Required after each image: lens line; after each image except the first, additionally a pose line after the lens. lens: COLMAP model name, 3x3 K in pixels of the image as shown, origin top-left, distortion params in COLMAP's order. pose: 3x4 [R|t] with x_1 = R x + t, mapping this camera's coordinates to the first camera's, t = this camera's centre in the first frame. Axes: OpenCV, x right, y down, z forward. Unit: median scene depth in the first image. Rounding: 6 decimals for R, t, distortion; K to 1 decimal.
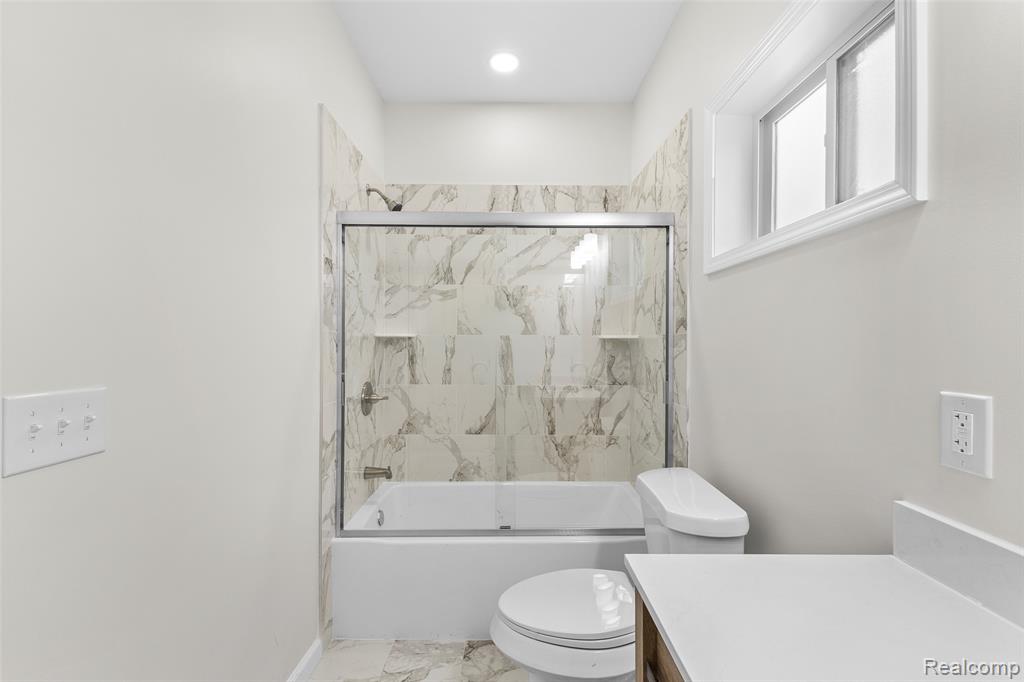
lens RADIAL K [[450.8, 0, 519.5], [0, 450.8, 336.6], [0, 0, 1]] dist [0.007794, -0.003438]
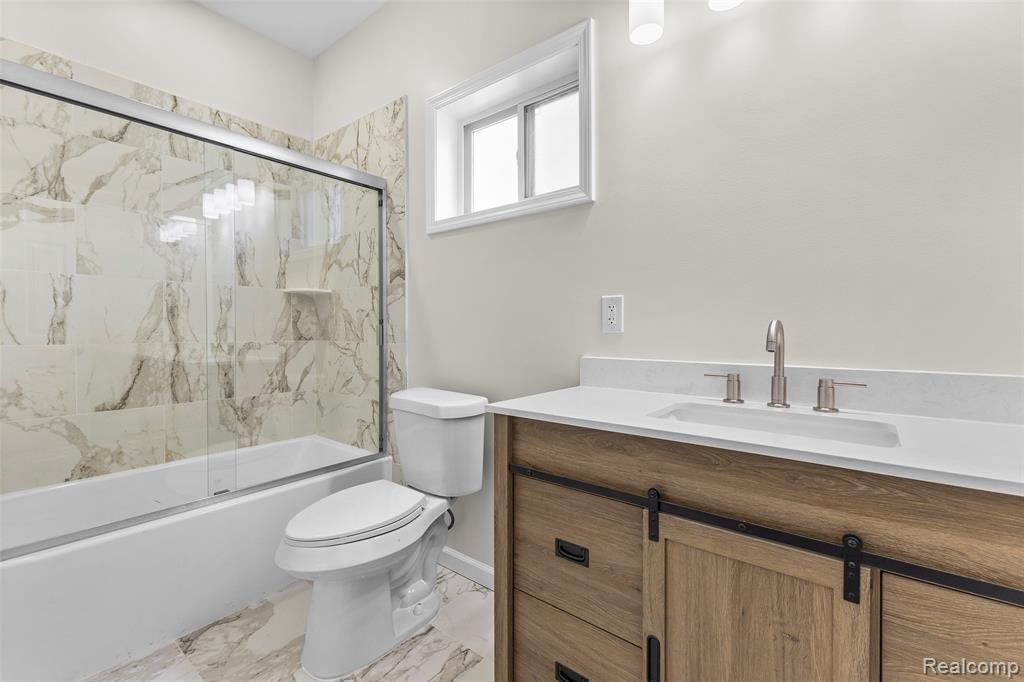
lens RADIAL K [[450.8, 0, 519.5], [0, 450.8, 336.6], [0, 0, 1]] dist [0.007794, -0.003438]
pose [[0.616028, -0.012886, 0.787619, -0.273743], [-0.001096, 0.999851, 0.017216, 0.081811], [-0.787724, -0.011468, 0.615922, 0.010881]]
